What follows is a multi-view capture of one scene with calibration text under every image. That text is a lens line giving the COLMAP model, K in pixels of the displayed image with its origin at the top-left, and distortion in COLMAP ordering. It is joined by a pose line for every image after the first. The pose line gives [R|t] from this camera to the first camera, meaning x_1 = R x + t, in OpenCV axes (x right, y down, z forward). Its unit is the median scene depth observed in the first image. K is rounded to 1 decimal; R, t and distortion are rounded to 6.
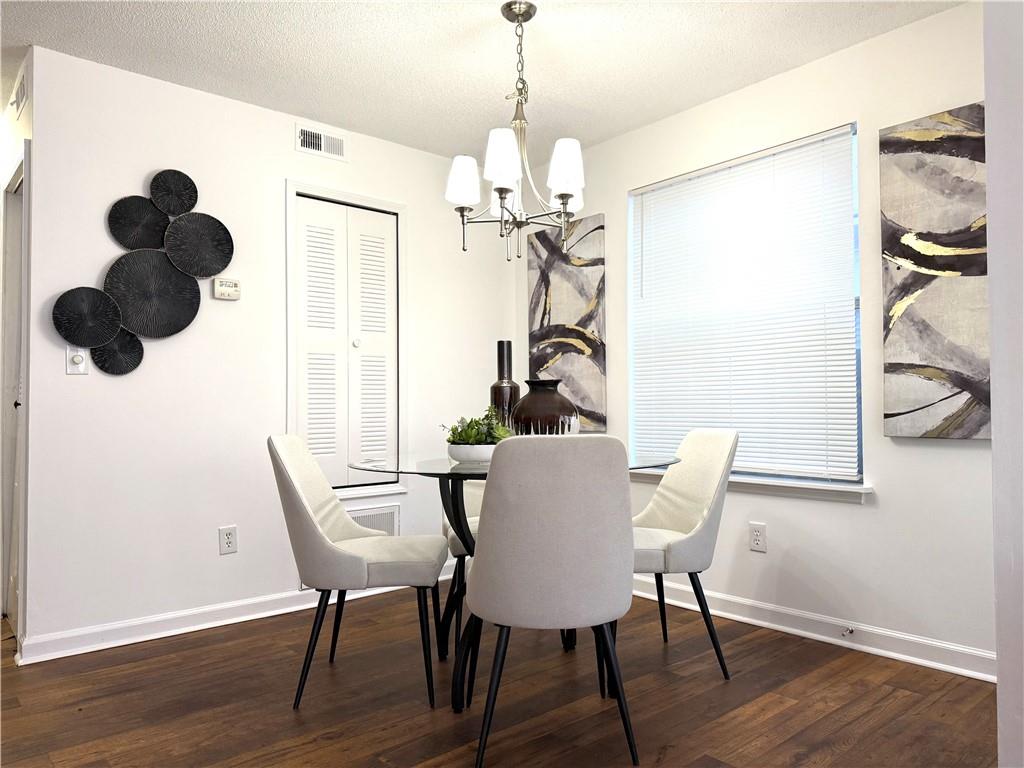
lens RADIAL K [[718.3, 0, 519.7], [0, 718.3, 390.1], [0, 0, 1]] dist [0.110115, -0.155329]
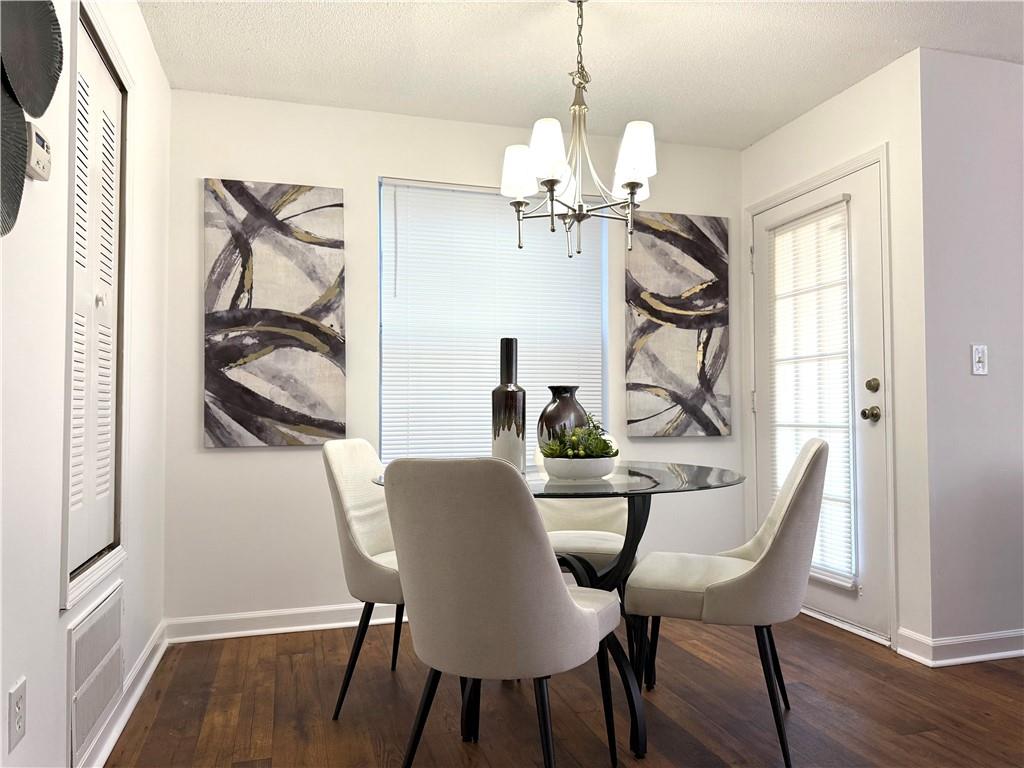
lens RADIAL K [[720.4, 0, 512.8], [0, 720.4, 386.3], [0, 0, 1]] dist [0.073741, -0.098340]
pose [[0.412404, 0.037737, 0.910219, -0.577043], [-0.020935, 0.999270, -0.031944, 0.011940], [-0.910760, -0.005881, 0.412893, 0.460599]]
